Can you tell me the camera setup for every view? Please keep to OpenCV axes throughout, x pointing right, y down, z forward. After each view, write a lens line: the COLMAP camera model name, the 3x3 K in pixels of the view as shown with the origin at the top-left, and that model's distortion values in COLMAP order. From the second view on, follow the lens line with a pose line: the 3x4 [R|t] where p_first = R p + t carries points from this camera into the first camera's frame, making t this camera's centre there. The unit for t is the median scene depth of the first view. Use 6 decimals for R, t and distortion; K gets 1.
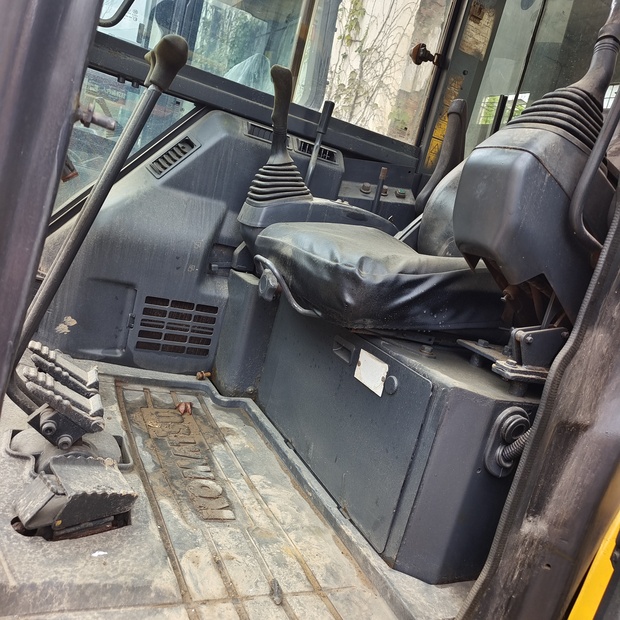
lens RADIAL K [[560.8, 0, 326.0], [0, 560.8, 322.4], [0, 0, 1]] dist [0.026512, -0.003323]
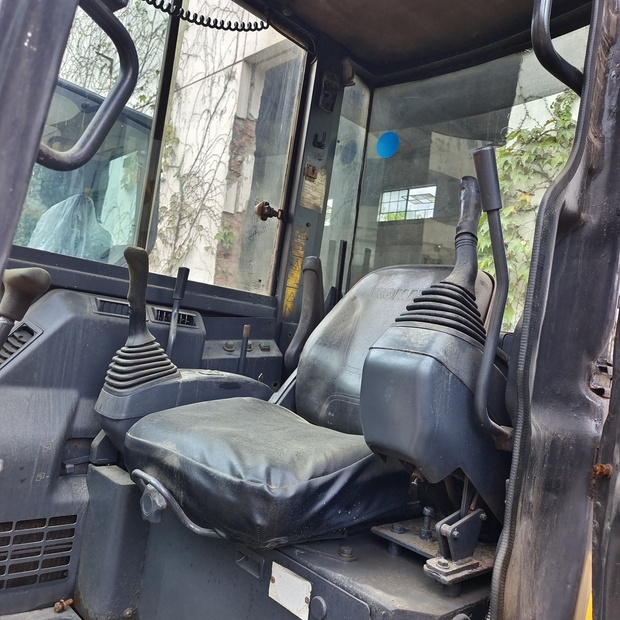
lens RADIAL K [[560.8, 0, 326.0], [0, 560.8, 322.4], [0, 0, 1]] dist [0.026512, -0.003323]
pose [[0.950806, -0.101890, 0.292552, -0.057556], [0.151339, 0.976777, -0.151665, -0.126759], [-0.270305, 0.188479, 0.944146, 0.047271]]
